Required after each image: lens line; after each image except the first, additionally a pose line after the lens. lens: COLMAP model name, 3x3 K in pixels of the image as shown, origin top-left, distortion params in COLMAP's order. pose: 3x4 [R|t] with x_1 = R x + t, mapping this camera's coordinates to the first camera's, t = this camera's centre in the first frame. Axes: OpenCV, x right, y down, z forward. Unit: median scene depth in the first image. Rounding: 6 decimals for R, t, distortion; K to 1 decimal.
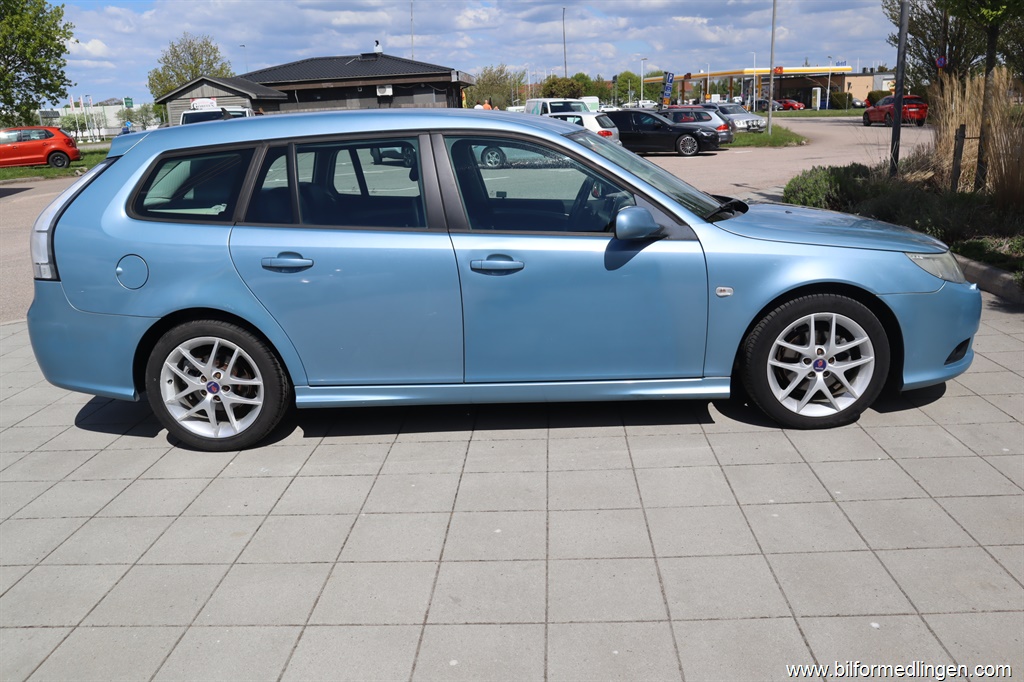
lens RADIAL K [[821.1, 0, 512.0], [0, 821.1, 341.0], [0, 0, 1]] dist [-0.128574, 0.154868]
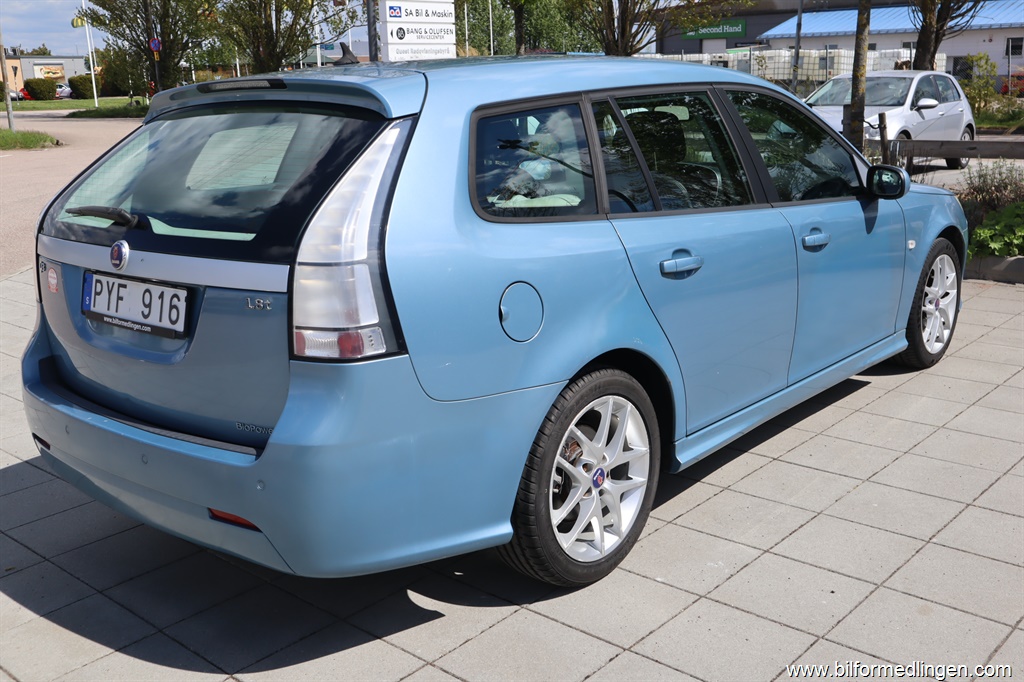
lens RADIAL K [[1024.6, 0, 512.0], [0, 1024.6, 341.0], [0, 0, 1]] dist [-0.001840, -0.010059]
pose [[0.641798, -0.168472, 0.748140, -0.124975], [0.208622, 0.977134, 0.041071, -0.011824], [-0.737952, 0.129720, 0.662269, 0.063690]]
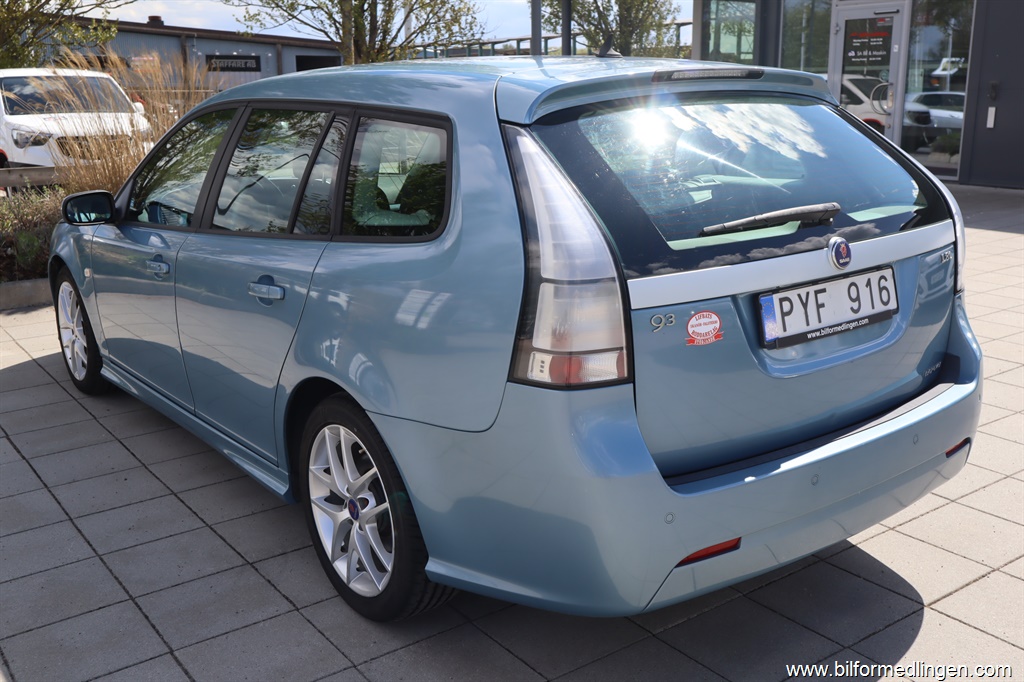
lens RADIAL K [[1024.6, 0, 512.0], [0, 1024.6, 341.0], [0, 0, 1]] dist [-0.001840, -0.010059]
pose [[-0.625324, -0.140615, 0.767592, -0.126149], [0.244410, 0.898852, 0.363770, -0.051738], [-0.741103, 0.415081, -0.527706, 0.209925]]
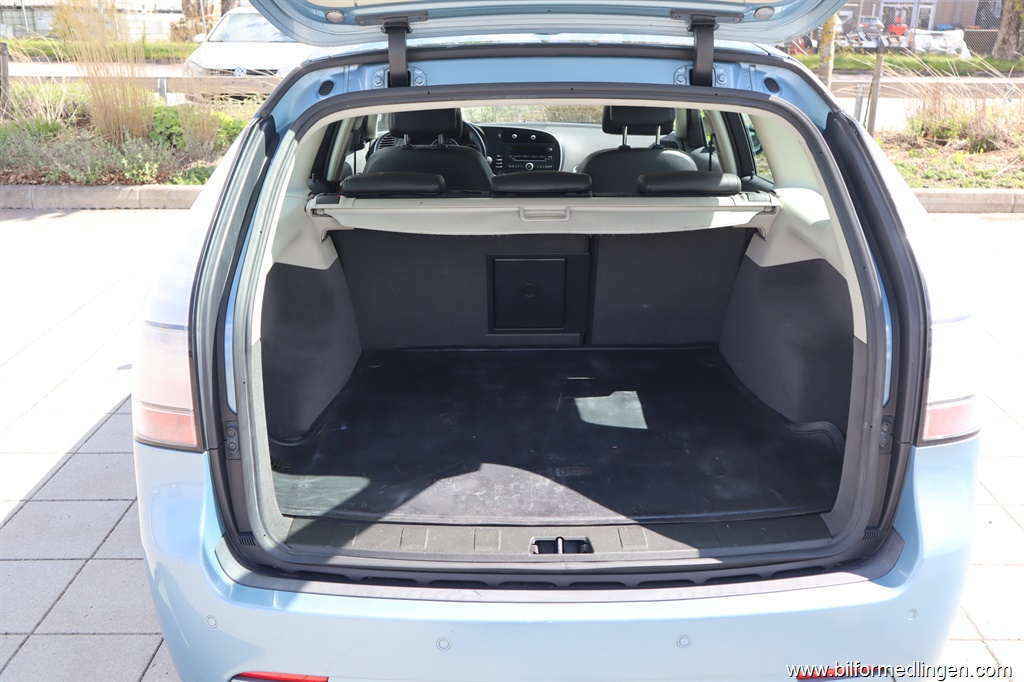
lens RADIAL K [[988.8, 0, 512.0], [0, 988.8, 341.0], [0, 0, 1]] dist [-0.011220, 0.013581]
pose [[-0.028406, -0.290562, 0.956434, -0.130509], [0.259195, 0.921953, 0.287785, -0.039041], [-0.965407, 0.256077, 0.049123, 0.145680]]
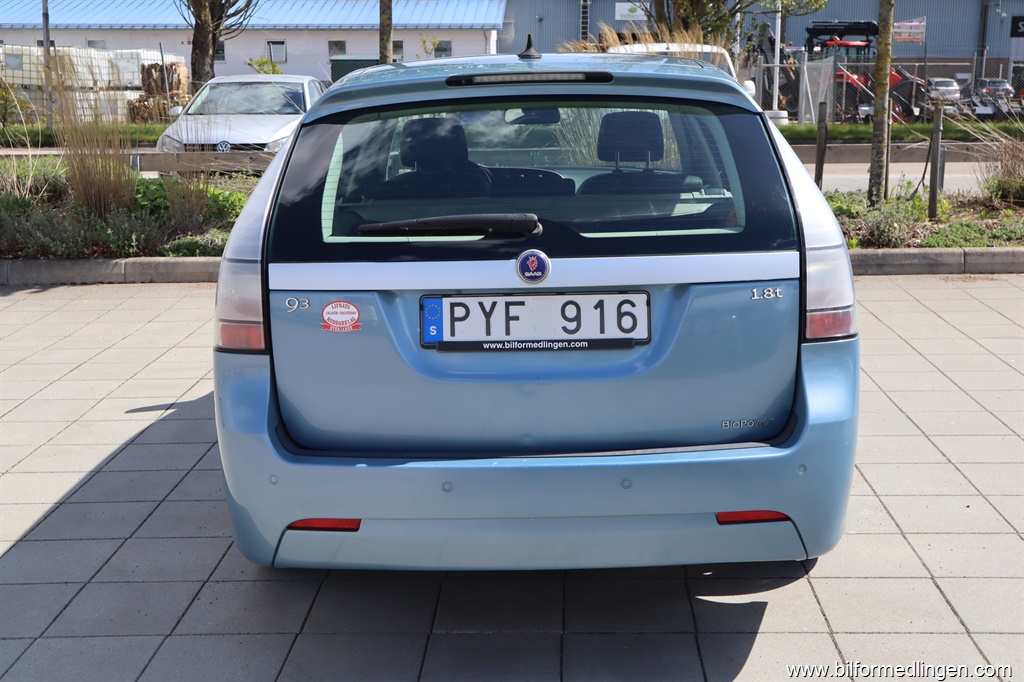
lens RADIAL K [[1286.7, 0, 512.0], [0, 1286.7, 341.0], [0, 0, 1]] dist [0.024359, 0.003039]
pose [[-0.002947, -0.167855, 0.985807, -0.176339], [0.277457, 0.946969, 0.162071, -0.033296], [-0.960734, 0.273997, 0.043781, 0.144469]]
